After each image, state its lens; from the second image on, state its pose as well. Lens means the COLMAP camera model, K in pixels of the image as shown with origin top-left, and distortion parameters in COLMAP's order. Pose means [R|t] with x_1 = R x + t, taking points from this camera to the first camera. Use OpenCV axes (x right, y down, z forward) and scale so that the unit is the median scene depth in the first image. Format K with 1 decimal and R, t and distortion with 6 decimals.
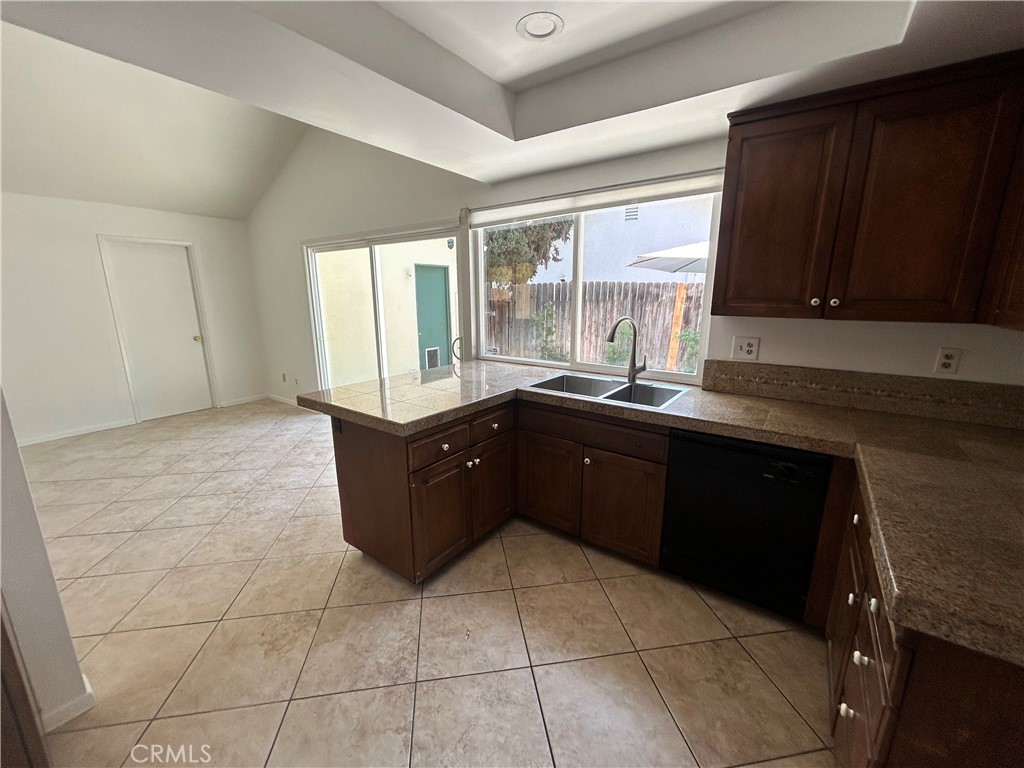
lens RADIAL K [[411.3, 0, 506.2], [0, 411.3, 382.1], [0, 0, 1]] dist [0.001797, -0.000155]
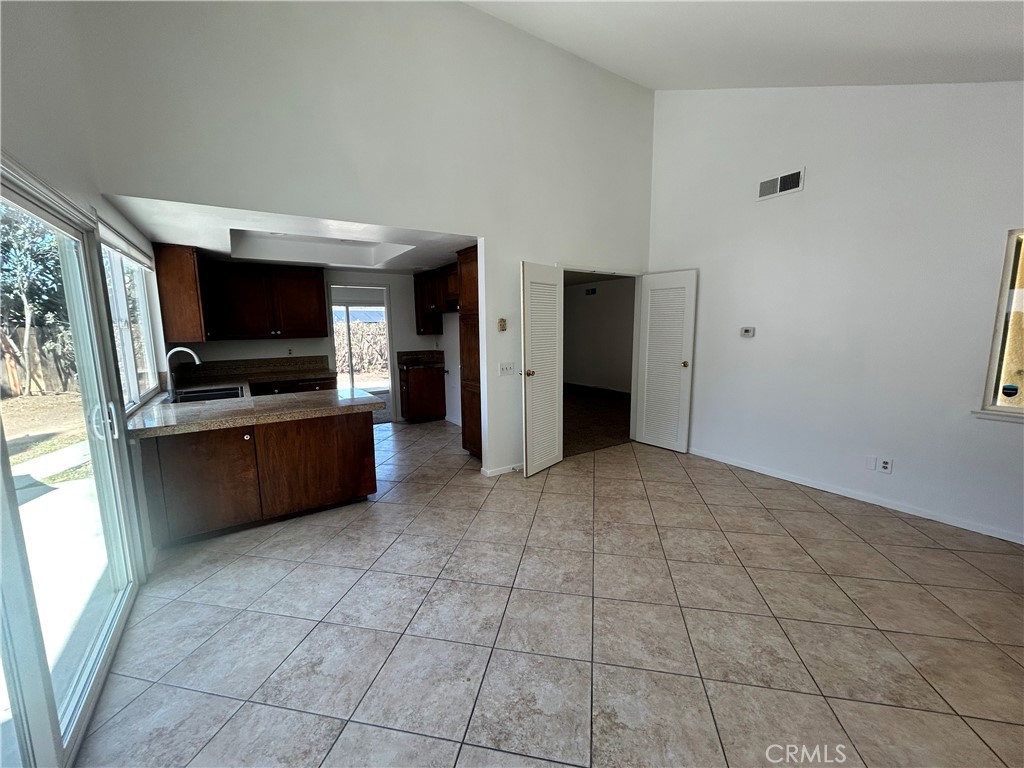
lens RADIAL K [[411.3, 0, 510.3], [0, 411.3, 382.0], [0, 0, 1]] dist [0.001797, -0.000155]
pose [[-0.939553, -0.032609, 0.340848, -1.081977], [0.085244, 0.941836, 0.325082, -0.351329], [-0.331623, 0.334487, -0.882125, 1.629753]]
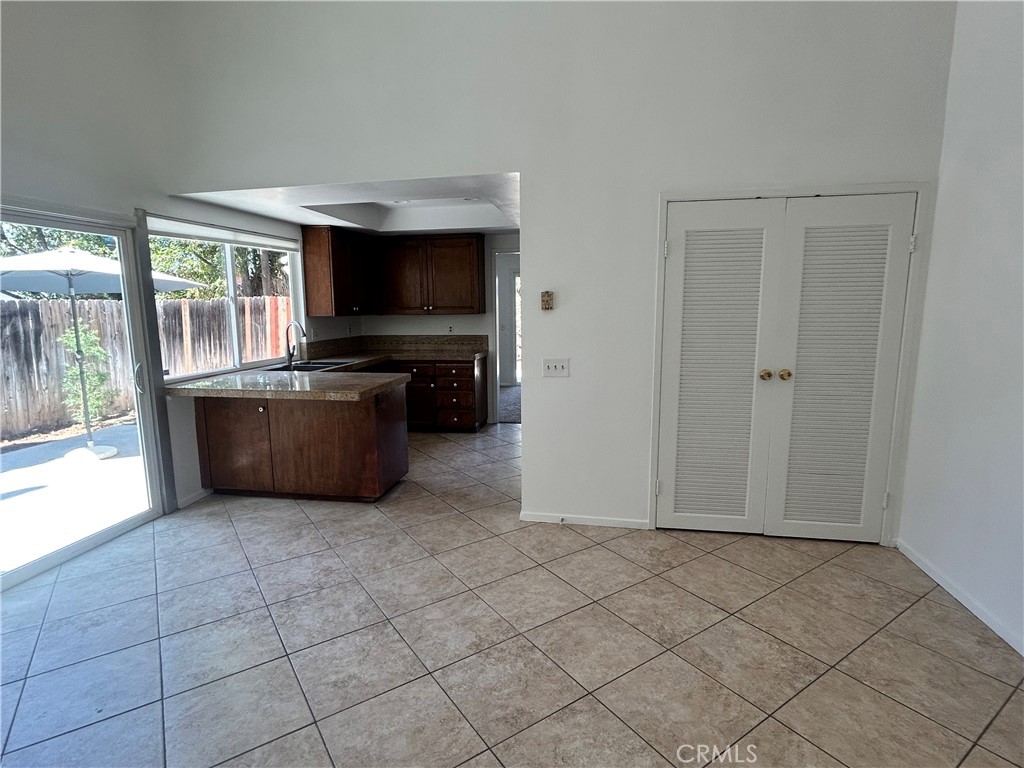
lens RADIAL K [[535.2, 0, 510.4], [0, 535.2, 384.2], [0, 0, 1]] dist [0.001416, 0.001192]
pose [[-0.431828, -0.128312, 0.892782, -1.617795], [0.198303, 0.952104, 0.232755, -0.205005], [-0.879887, 0.277551, -0.385701, 0.953947]]
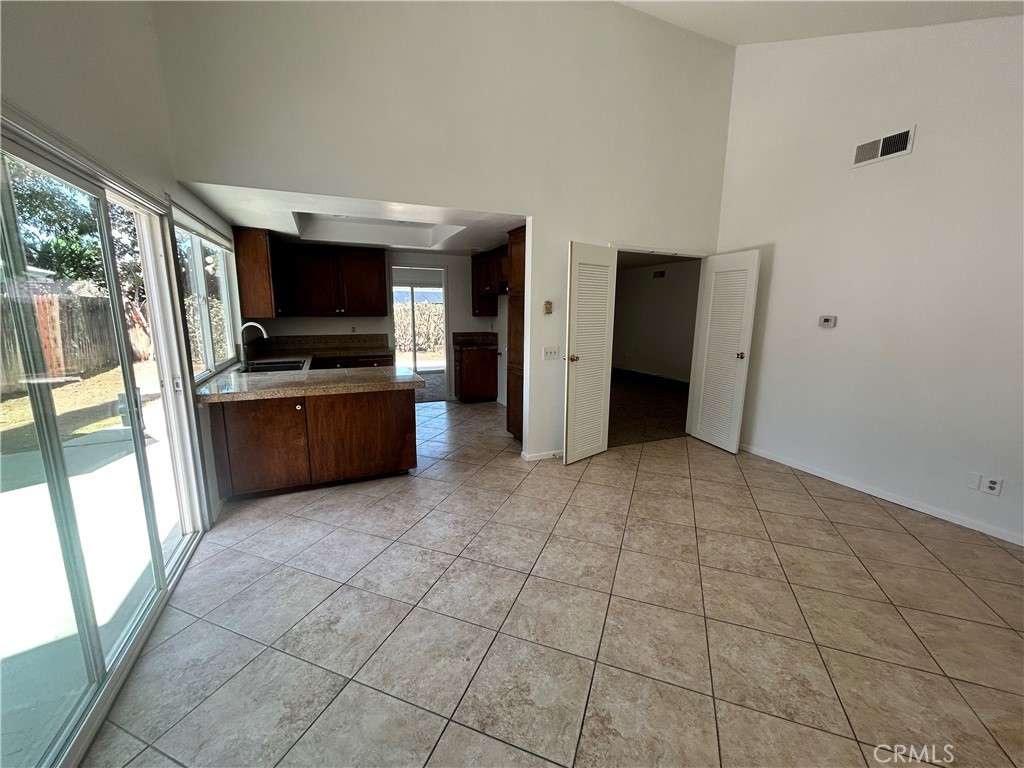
lens RADIAL K [[411.3, 0, 510.9], [0, 411.3, 382.1], [0, 0, 1]] dist [0.001797, -0.000155]
pose [[-0.870033, -0.091109, 0.484502, -1.146148], [0.096640, 0.932188, 0.348834, -0.339276], [-0.483429, 0.350320, -0.802230, 1.578851]]
